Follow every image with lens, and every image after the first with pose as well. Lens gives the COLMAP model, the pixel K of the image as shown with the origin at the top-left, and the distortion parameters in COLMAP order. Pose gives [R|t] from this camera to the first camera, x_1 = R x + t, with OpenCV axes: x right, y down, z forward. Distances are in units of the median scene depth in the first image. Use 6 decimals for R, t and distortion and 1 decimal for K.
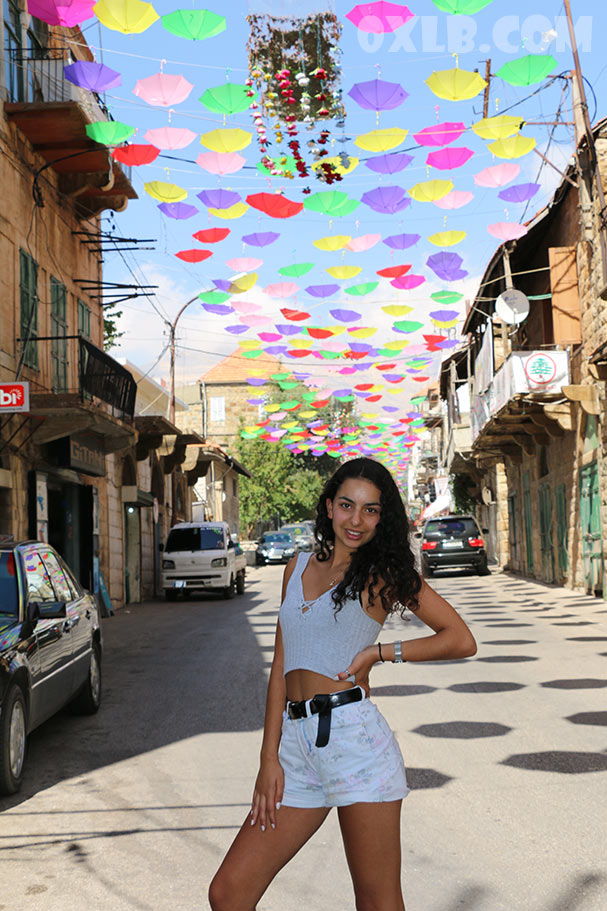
lens RADIAL K [[1219.0, 0, 303.5], [0, 1219.0, 455.5], [0, 0, 1]] dist [0.025646, 0.072802]
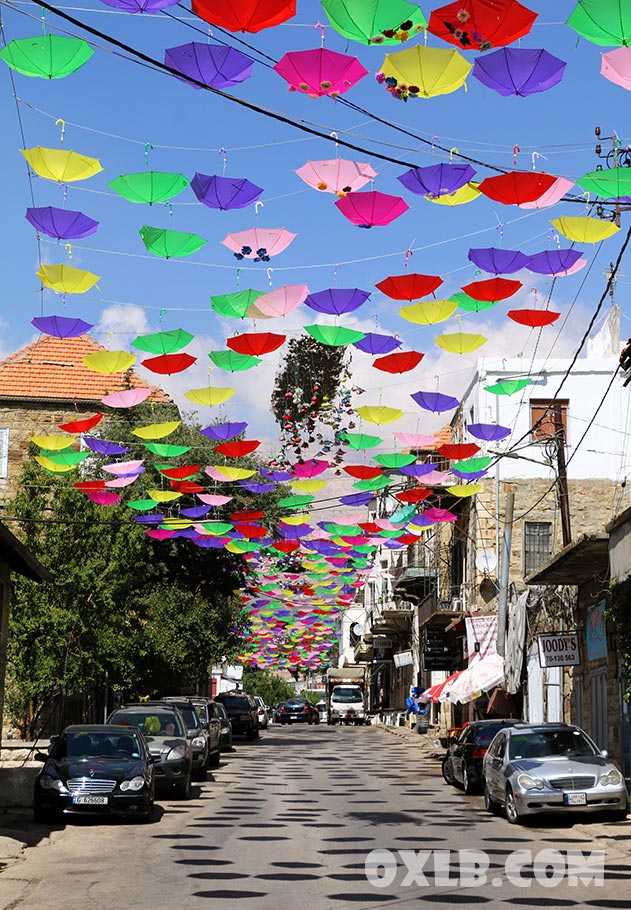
lens RADIAL K [[2060.1, 0, 315.5], [0, 2060.1, 455.0], [0, 0, 1]] dist [0.370316, -0.001128]
pose [[0.995417, 0.061201, 0.073484, -0.020797], [-0.056541, 0.996353, -0.063912, 0.042731], [-0.077128, 0.059464, 0.995246, 0.904709]]
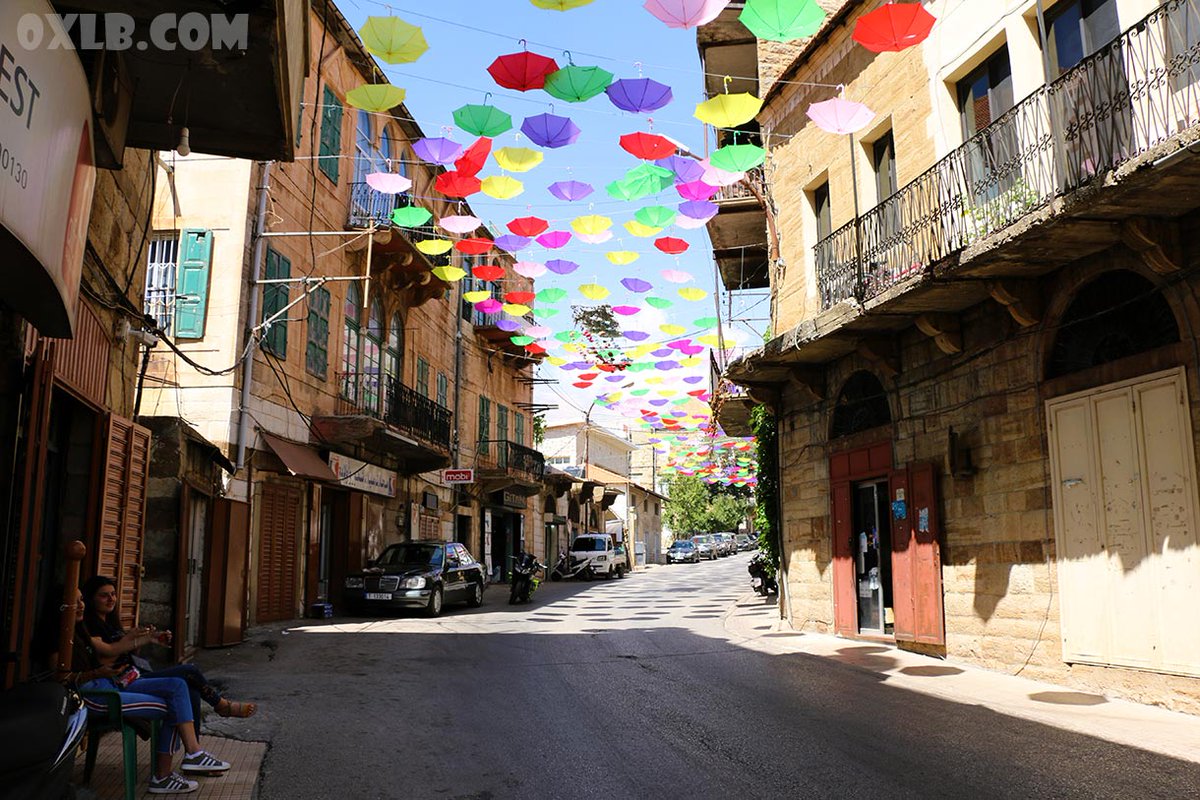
lens RADIAL K [[975.9, 0, 600.2], [0, 975.9, 425.0], [0, 0, 1]] dist [-0.145040, 0.002395]
pose [[0.987656, 0.001619, -0.156629, 0.148792], [-0.010186, 0.998494, -0.053909, -0.026315], [0.156306, 0.054839, 0.986185, -0.375632]]
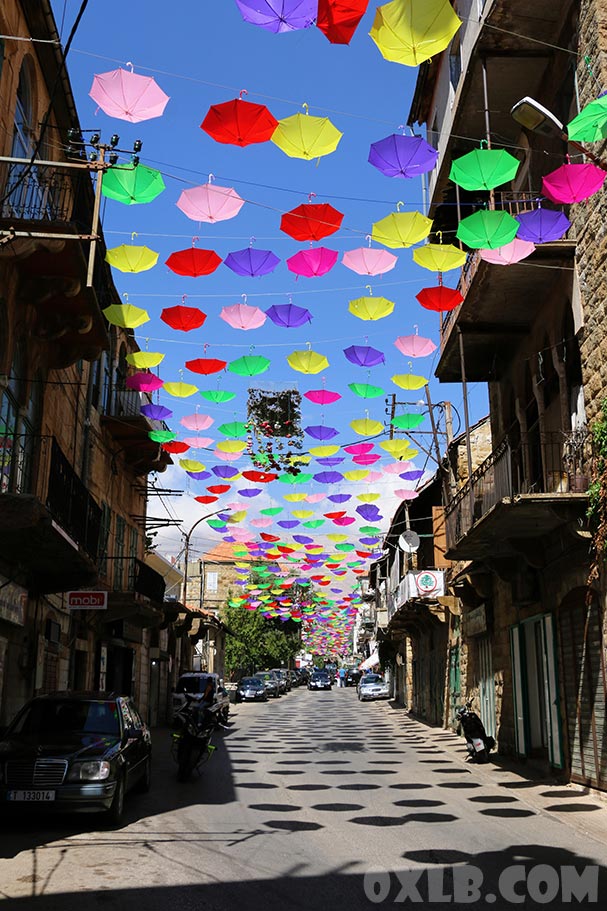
lens RADIAL K [[917.7, 0, 303.5], [0, 917.7, 455.5], [0, 0, 1]] dist [-0.073686, 0.020611]
pose [[0.998774, 0.043557, 0.023525, 0.003509], [-0.038864, 0.984263, -0.172384, -0.021004], [-0.030663, 0.171258, 0.984749, -0.151735]]
